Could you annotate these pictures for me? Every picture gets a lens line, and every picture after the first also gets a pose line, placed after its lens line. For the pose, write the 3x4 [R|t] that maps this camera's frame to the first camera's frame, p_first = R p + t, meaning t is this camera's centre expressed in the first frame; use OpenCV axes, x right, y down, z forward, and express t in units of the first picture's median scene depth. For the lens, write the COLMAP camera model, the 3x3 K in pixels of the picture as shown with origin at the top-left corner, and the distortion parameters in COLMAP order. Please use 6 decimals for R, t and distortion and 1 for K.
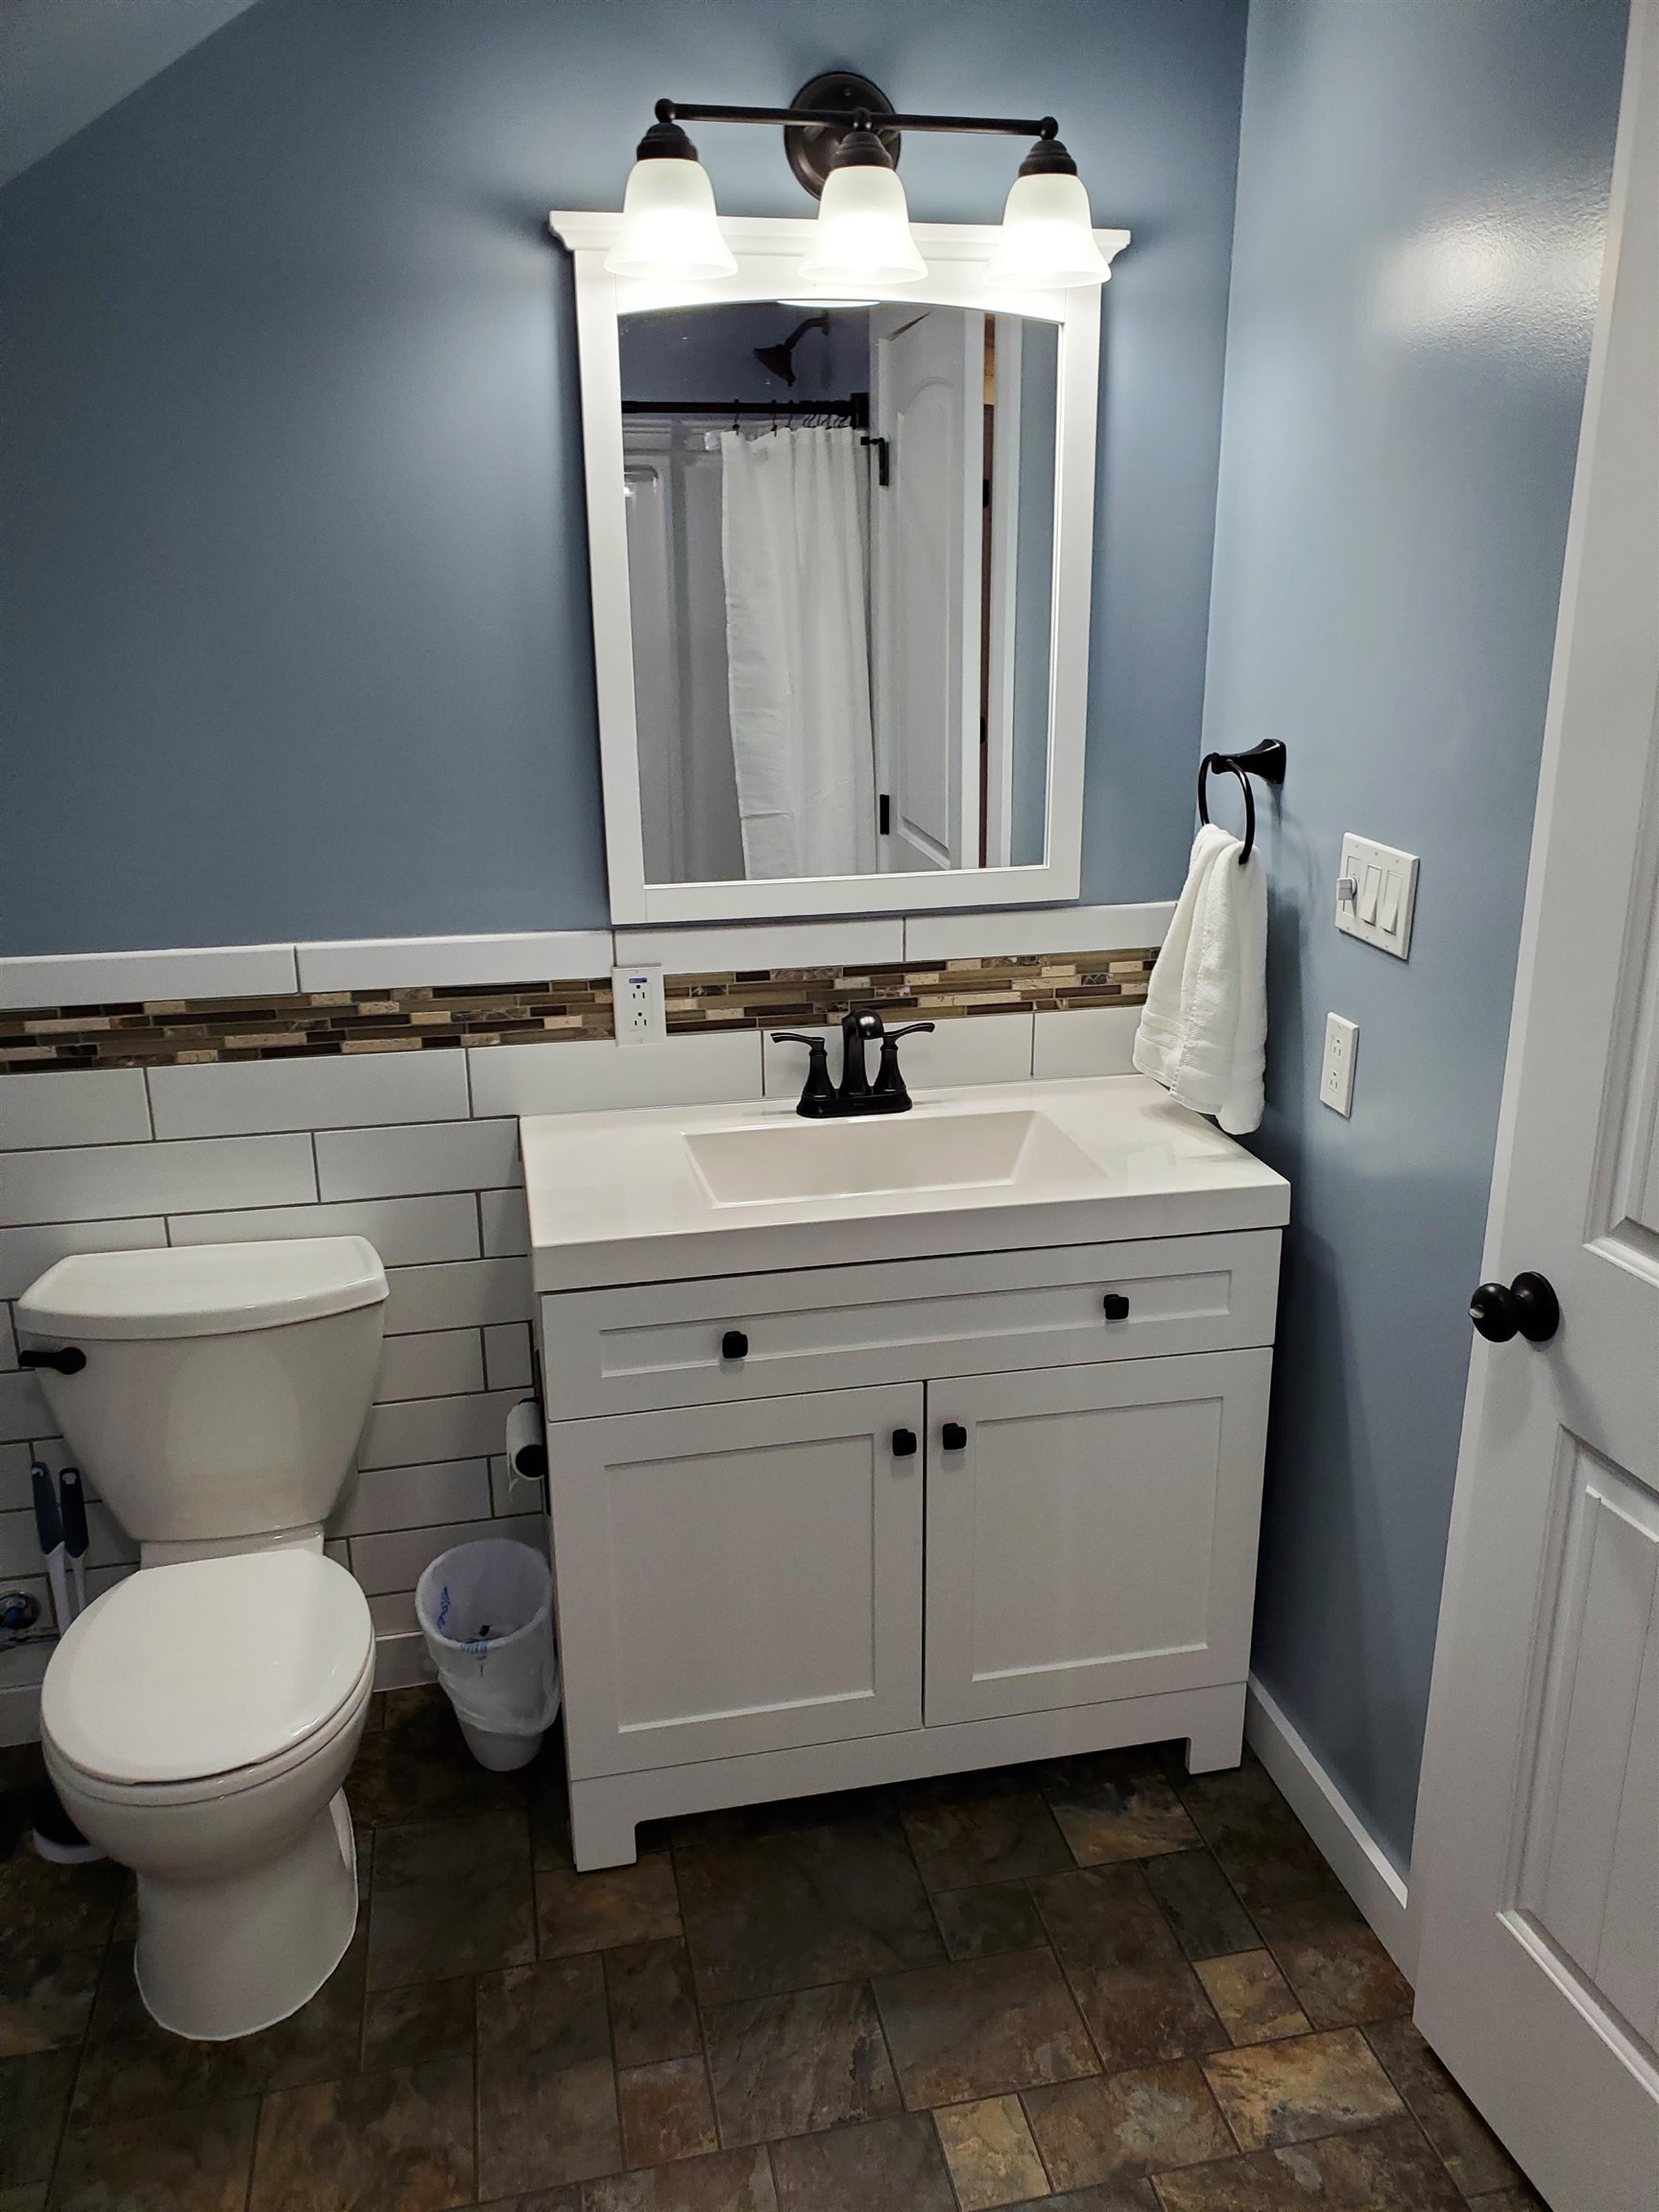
lens RADIAL K [[1774.0, 0, 829.5], [0, 1774.0, 1106.0], [0, 0, 1]] dist [0.002837, 0.080918]
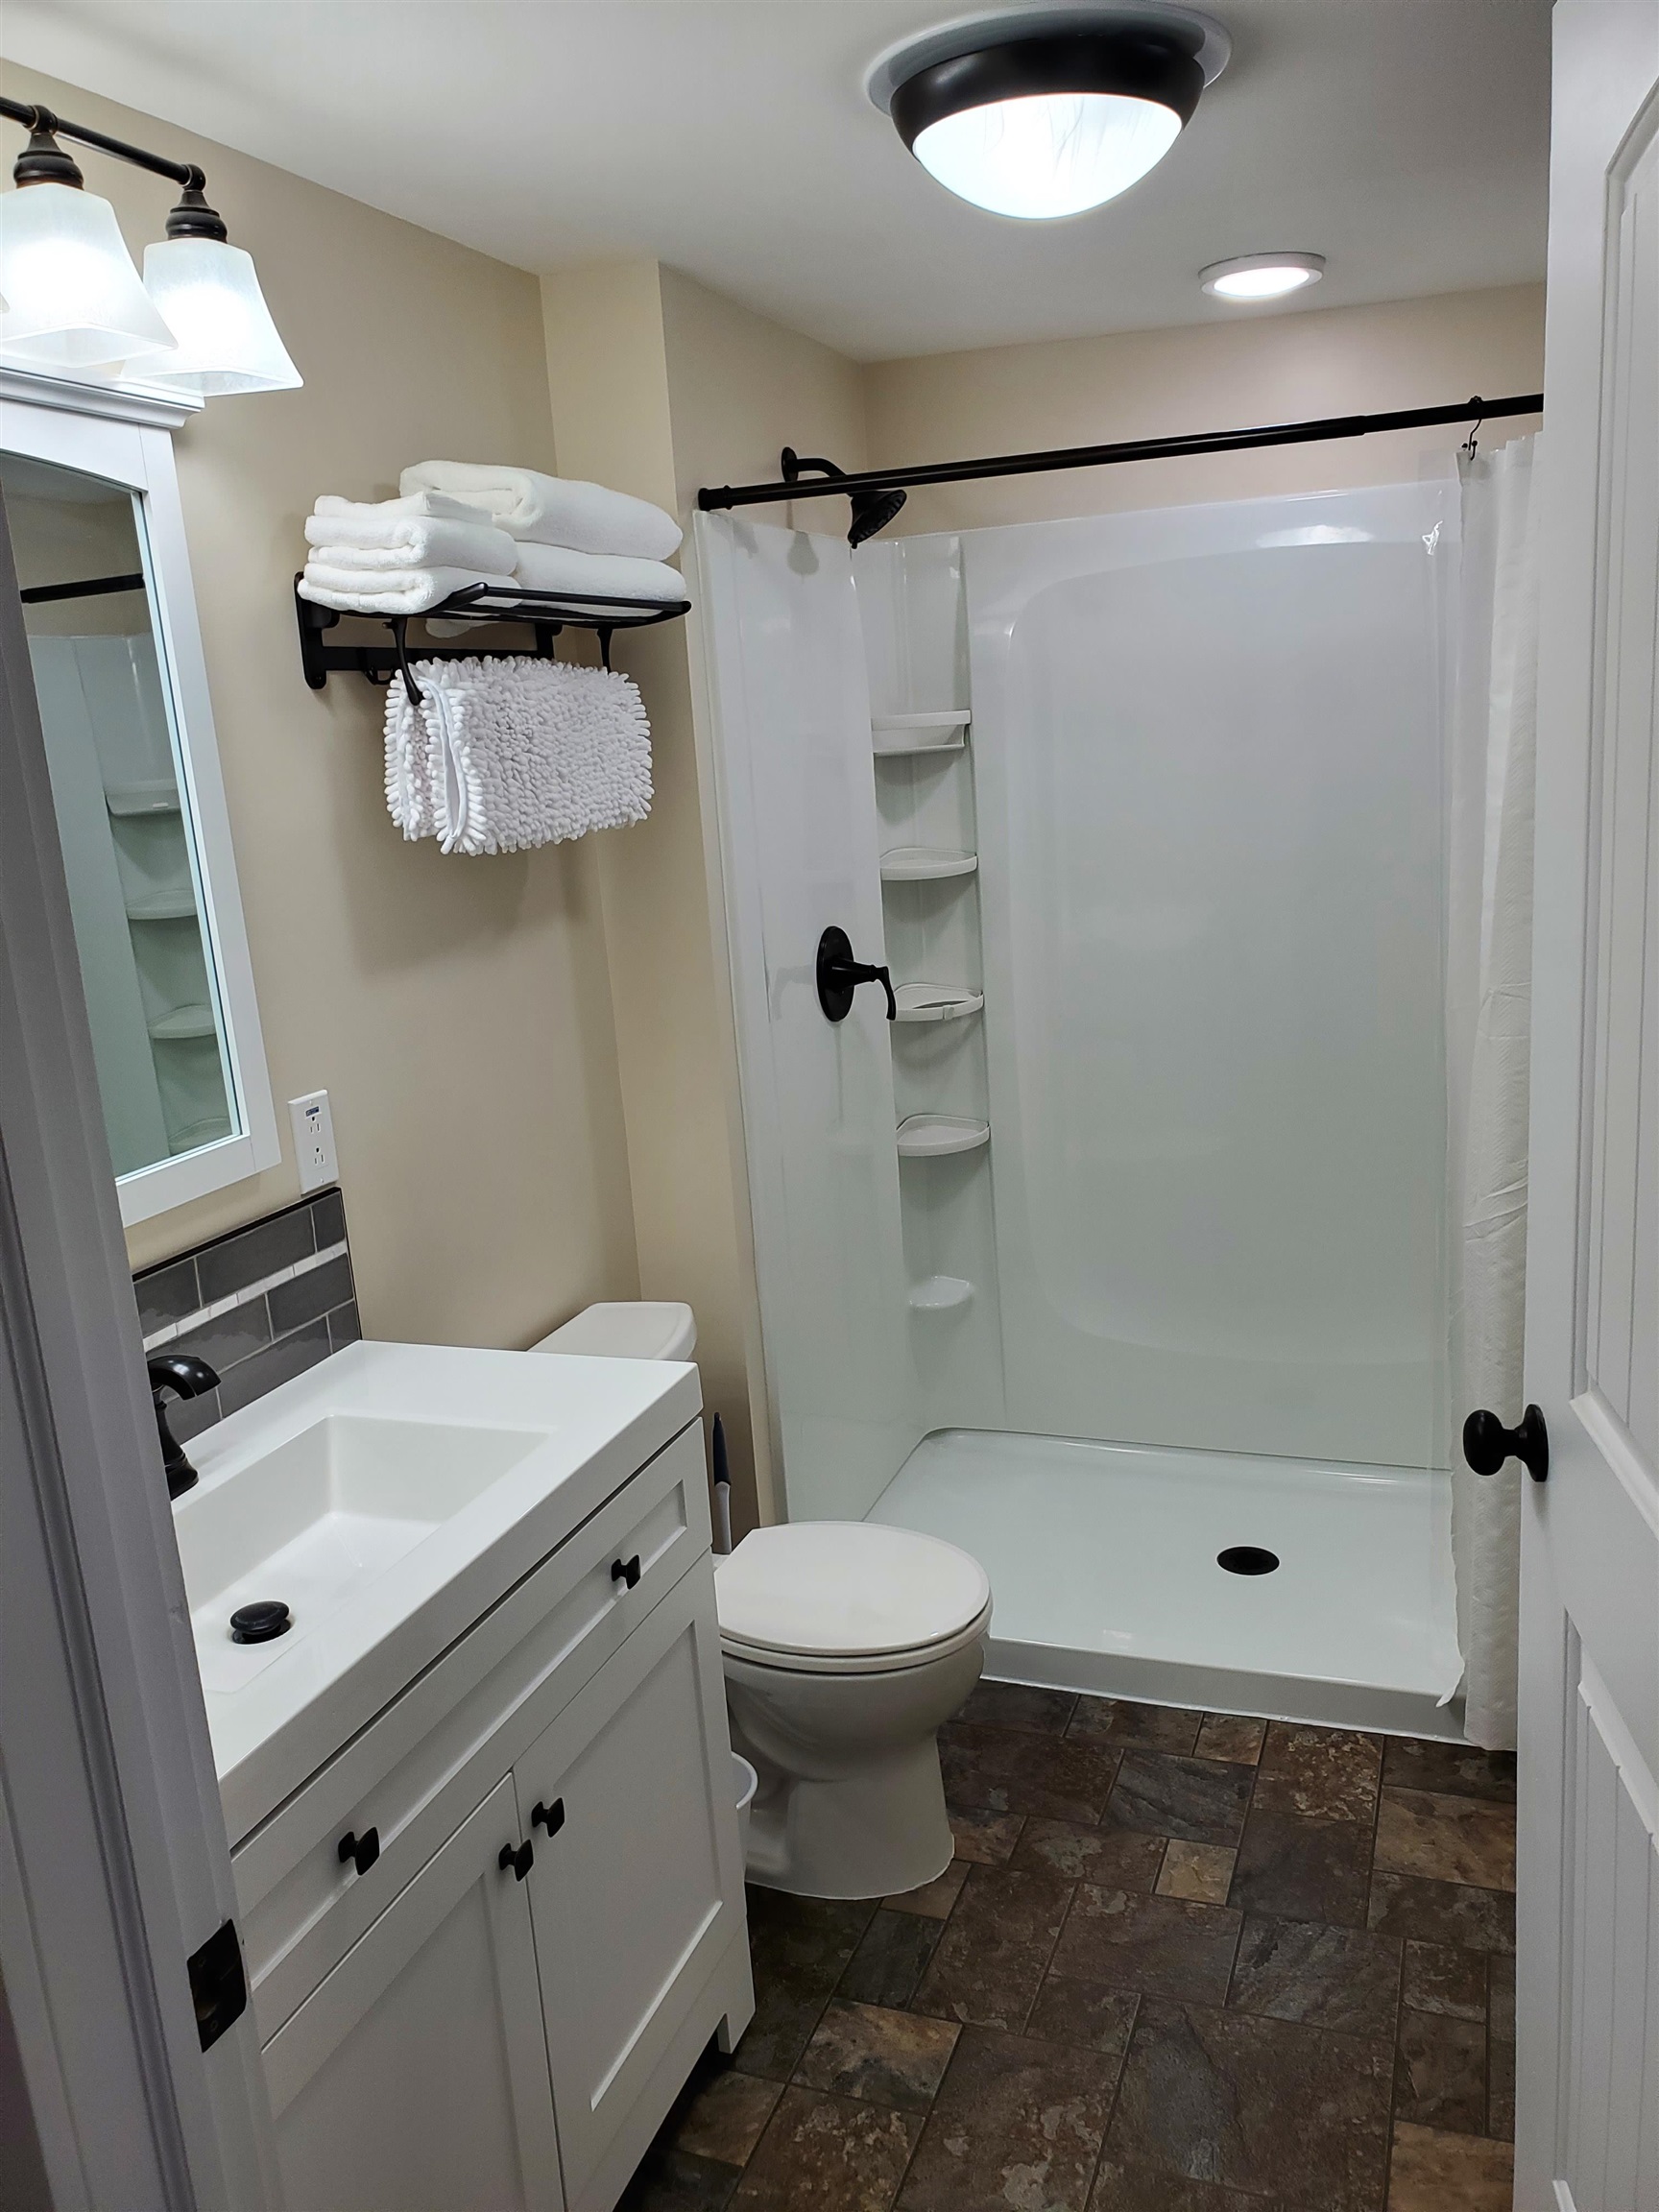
lens RADIAL K [[1774.0, 0, 829.5], [0, 1774.0, 1106.0], [0, 0, 1]] dist [0.002837, 0.080918]
pose [[-0.842372, -0.049281, 0.536638, -0.341501], [0.235514, 0.862012, 0.448852, -0.531270], [-0.484708, 0.504486, -0.714529, 1.690547]]
